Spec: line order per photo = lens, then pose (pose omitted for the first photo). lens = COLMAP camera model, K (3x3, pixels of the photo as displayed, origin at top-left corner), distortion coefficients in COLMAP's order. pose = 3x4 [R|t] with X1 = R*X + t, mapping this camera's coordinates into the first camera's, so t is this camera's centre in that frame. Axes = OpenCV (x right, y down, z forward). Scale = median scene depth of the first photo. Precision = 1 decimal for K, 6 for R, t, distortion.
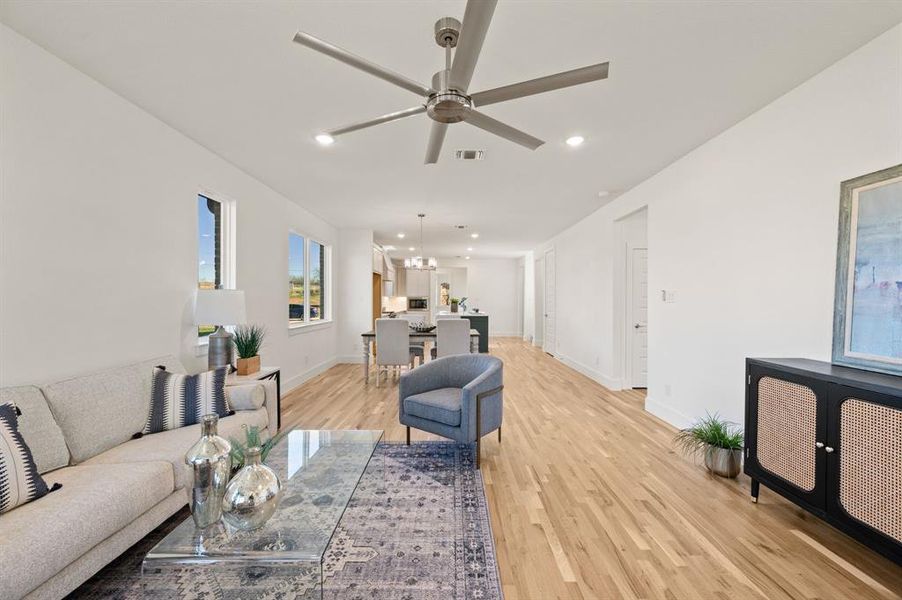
lens RADIAL K [[354.8, 0, 456.1], [0, 354.8, 302.9], [0, 0, 1]] dist [-0.001892, 0.000011]
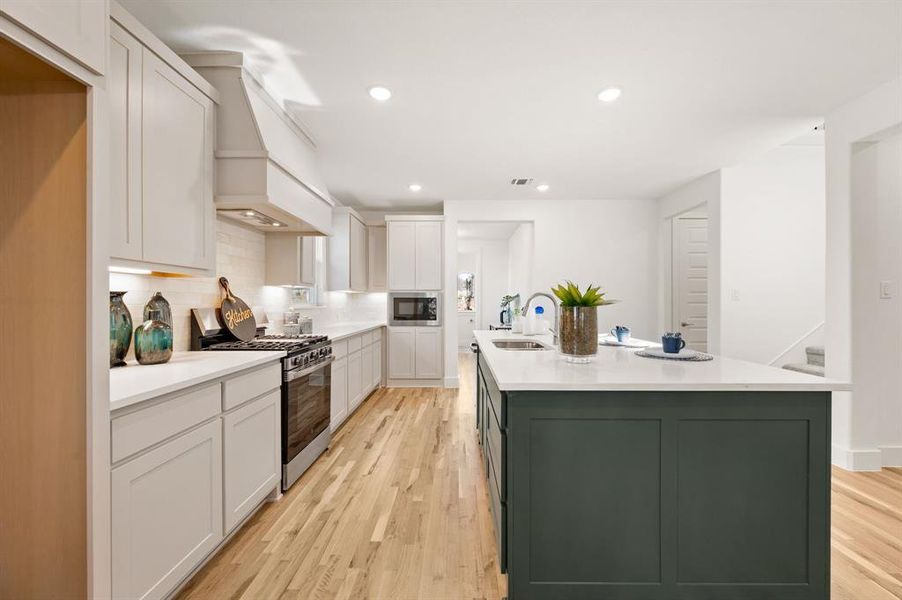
lens RADIAL K [[354.8, 0, 453.6], [0, 354.8, 303.1], [0, 0, 1]] dist [-0.001892, 0.000011]
pose [[0.999737, -0.002526, -0.022805, -0.261685], [0.002352, 0.999968, -0.007620, -0.004531], [0.022823, 0.007564, 0.999711, 2.961339]]
